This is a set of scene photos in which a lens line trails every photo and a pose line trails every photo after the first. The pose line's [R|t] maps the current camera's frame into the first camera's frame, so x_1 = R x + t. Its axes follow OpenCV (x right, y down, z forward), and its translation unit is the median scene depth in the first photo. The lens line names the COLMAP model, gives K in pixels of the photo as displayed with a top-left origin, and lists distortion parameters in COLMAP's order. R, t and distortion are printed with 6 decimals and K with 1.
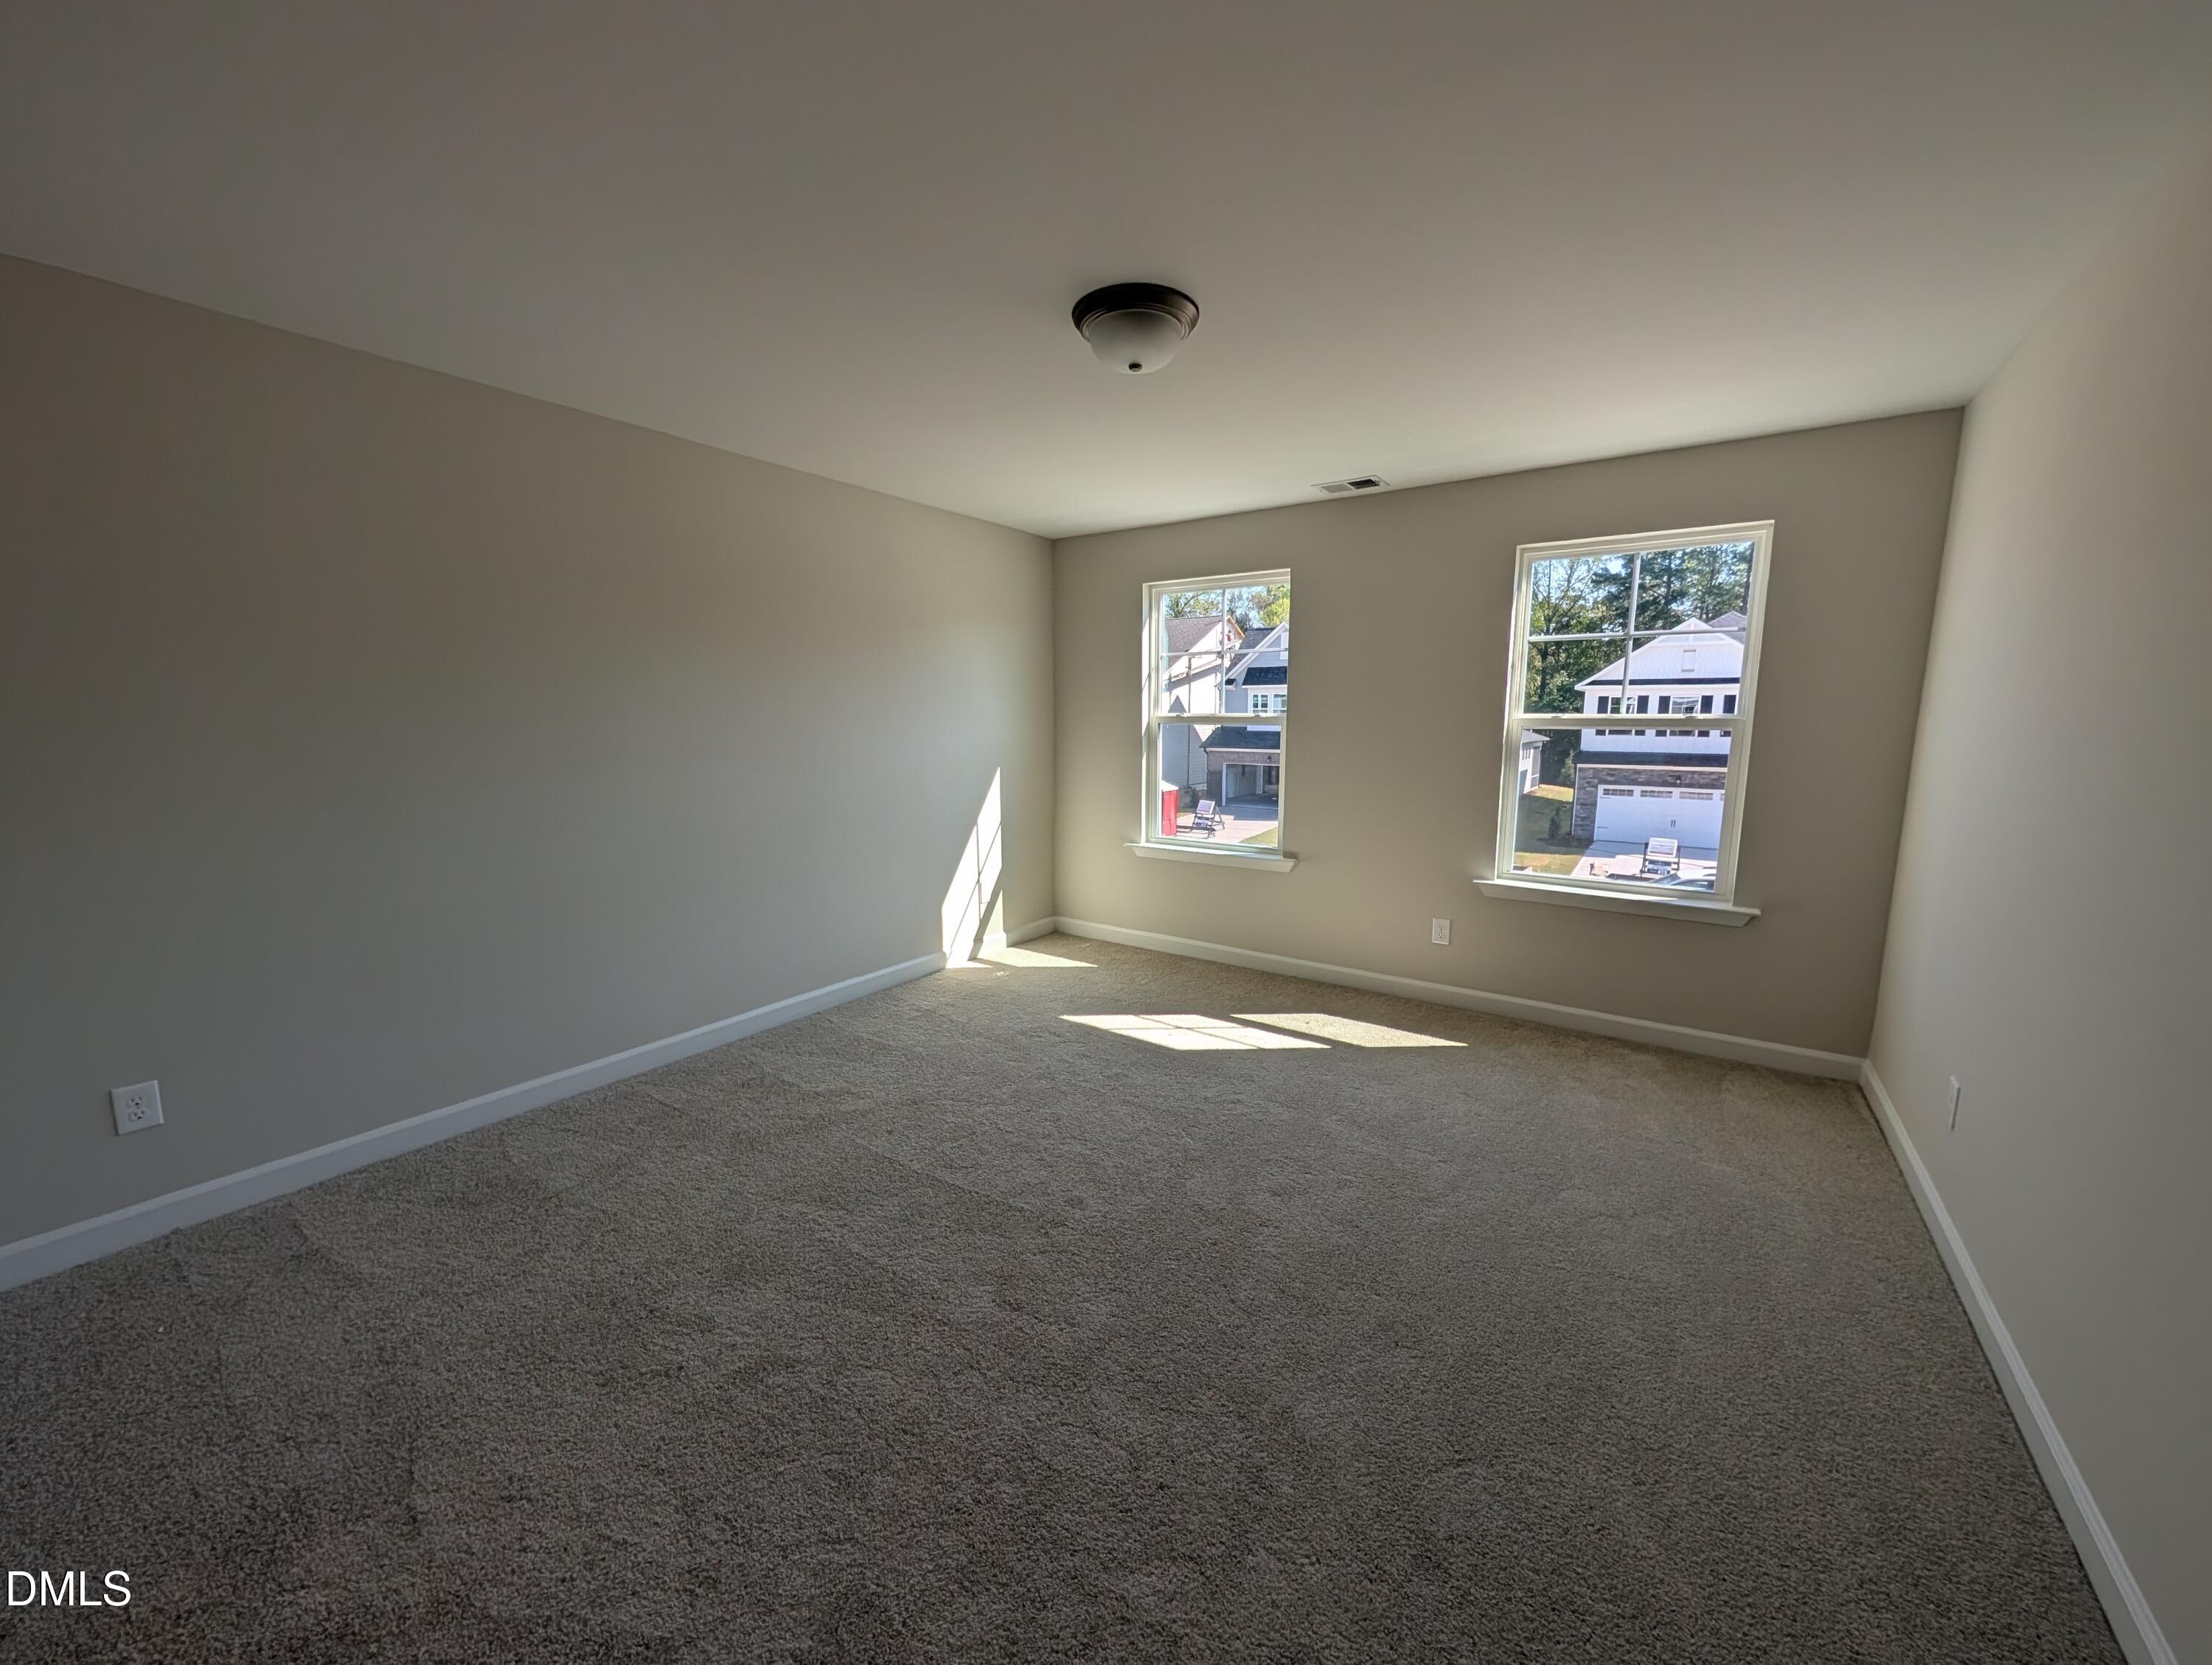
lens RADIAL K [[837.5, 0, 1112.6], [0, 837.5, 840.7], [0, 0, 1]] dist [0.000722, 0.000349]
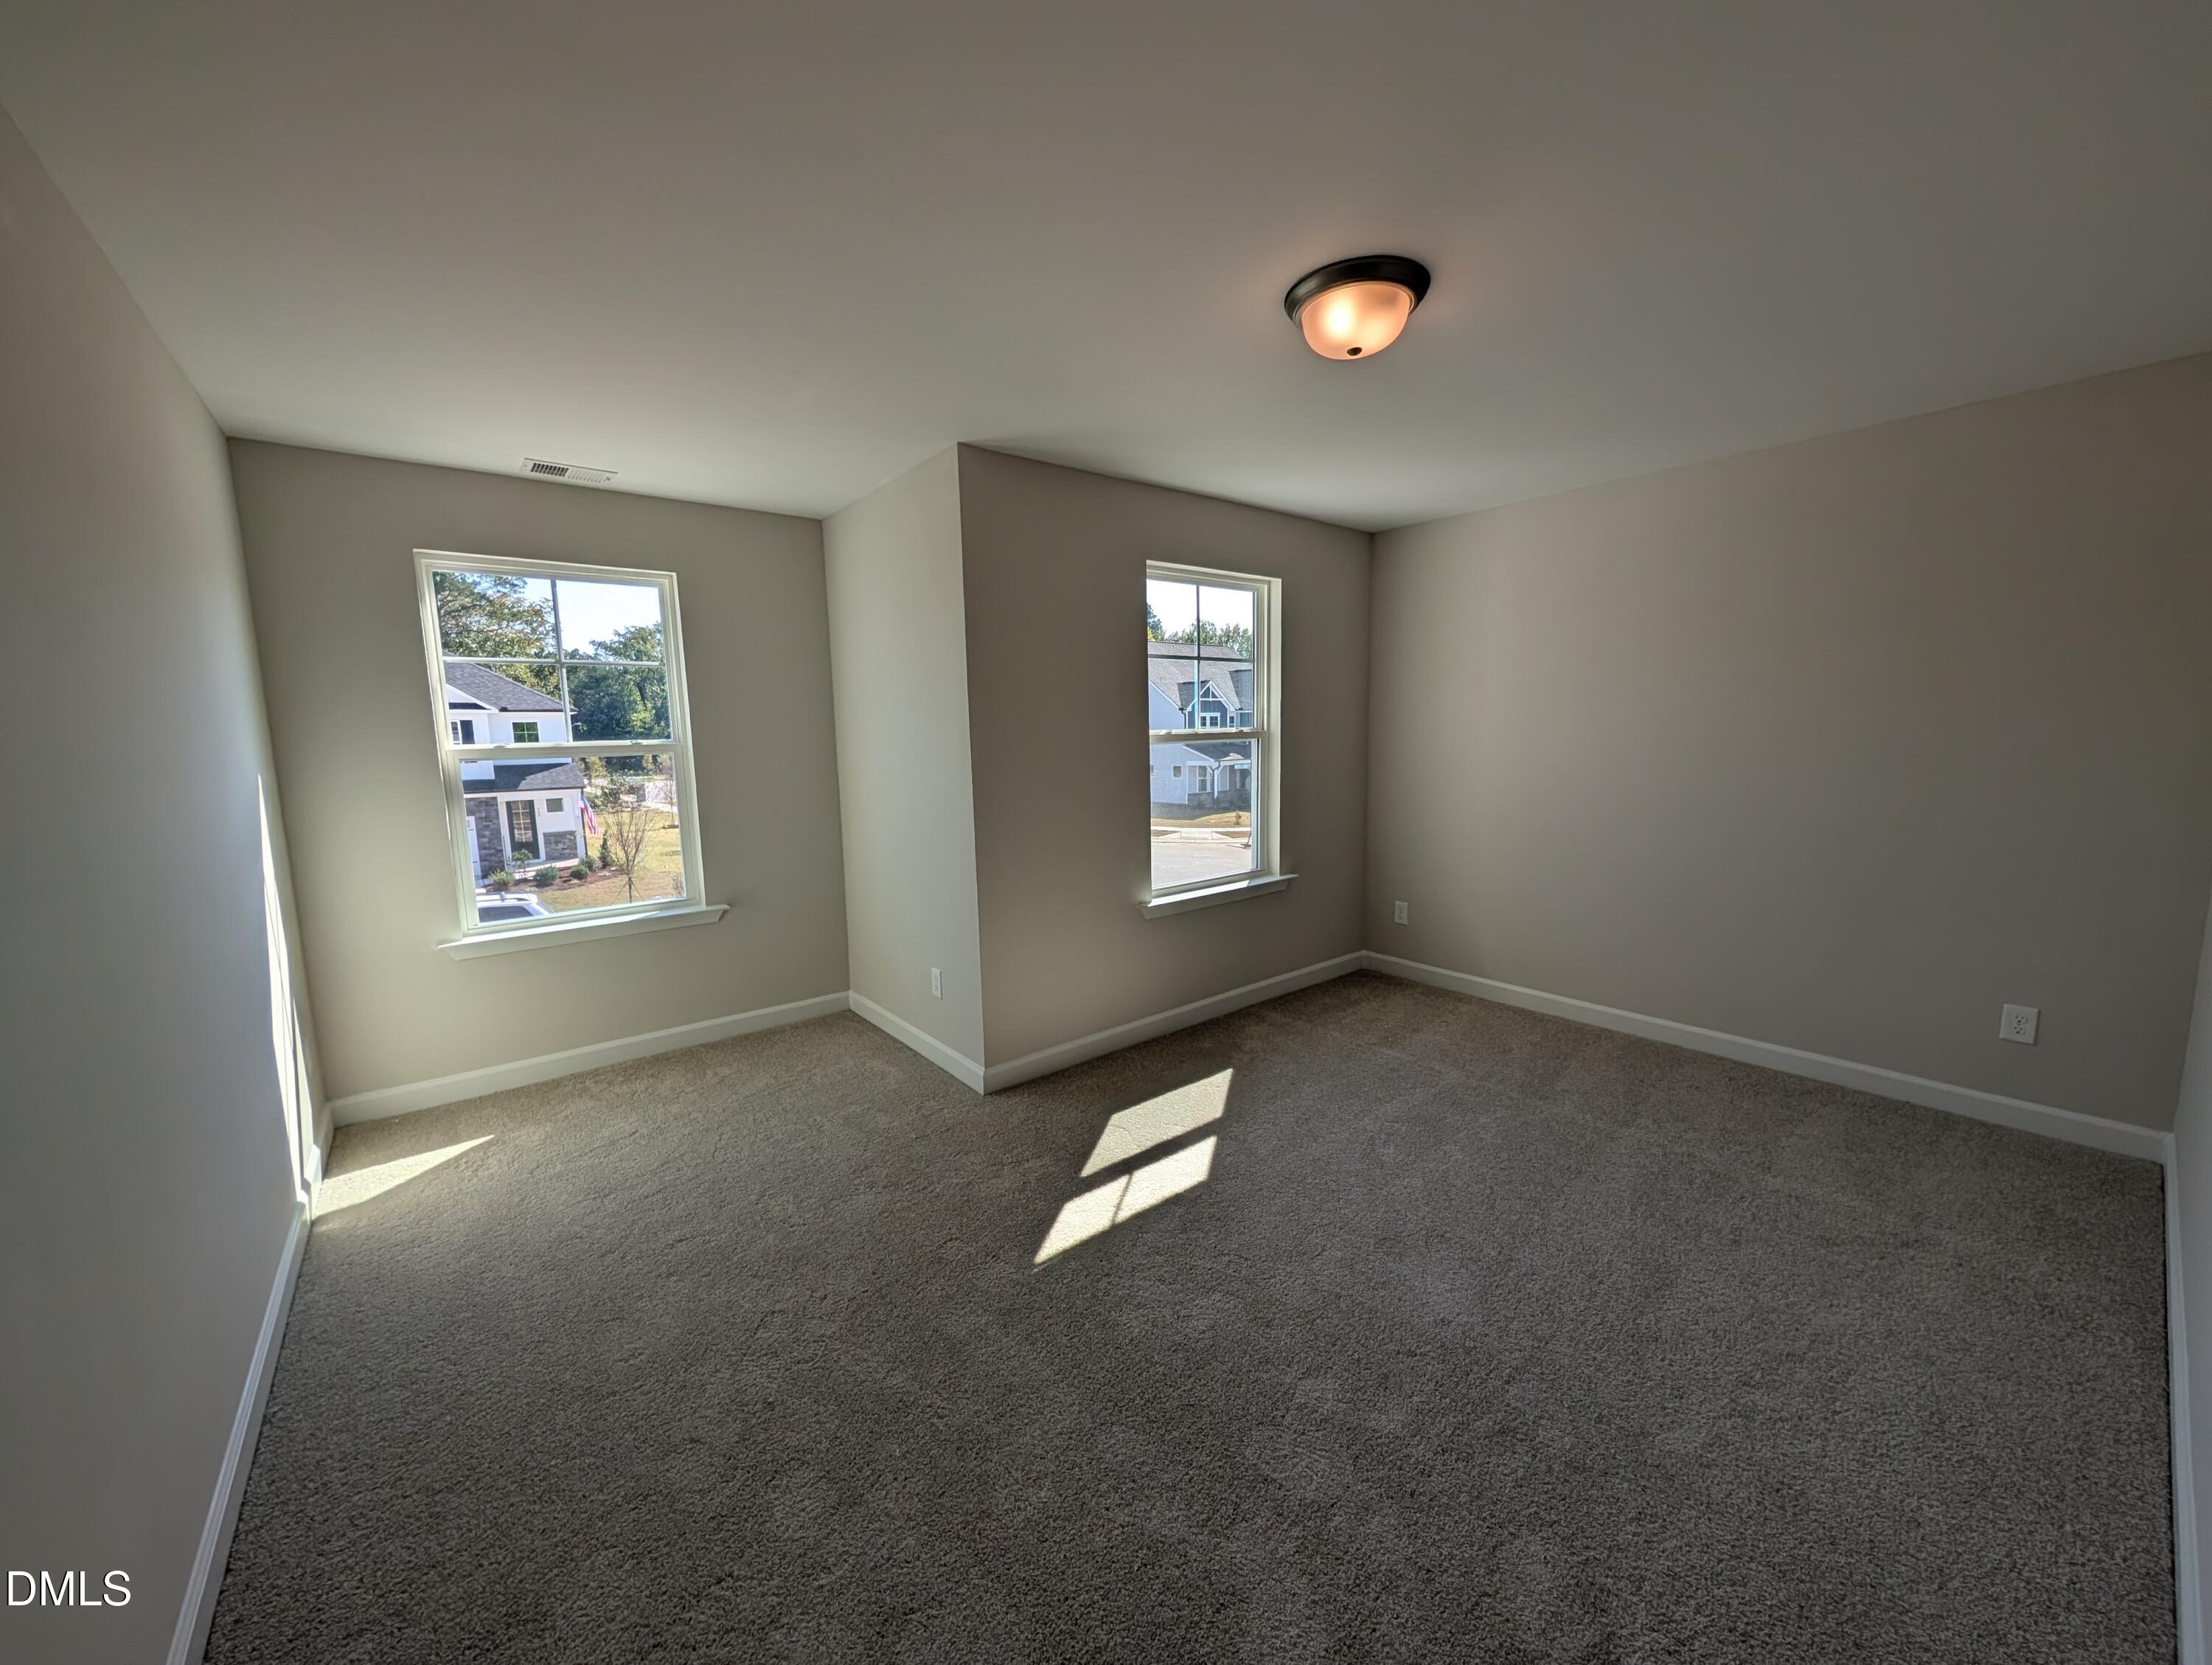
lens RADIAL K [[837.5, 0, 1114.8], [0, 837.5, 824.8], [0, 0, 1]] dist [0.000722, 0.000349]
pose [[0.284405, -0.118813, 0.951314, -0.222781], [0.169971, 0.982820, 0.071934, -0.023947], [-0.943517, 0.141238, 0.299713, 0.155643]]
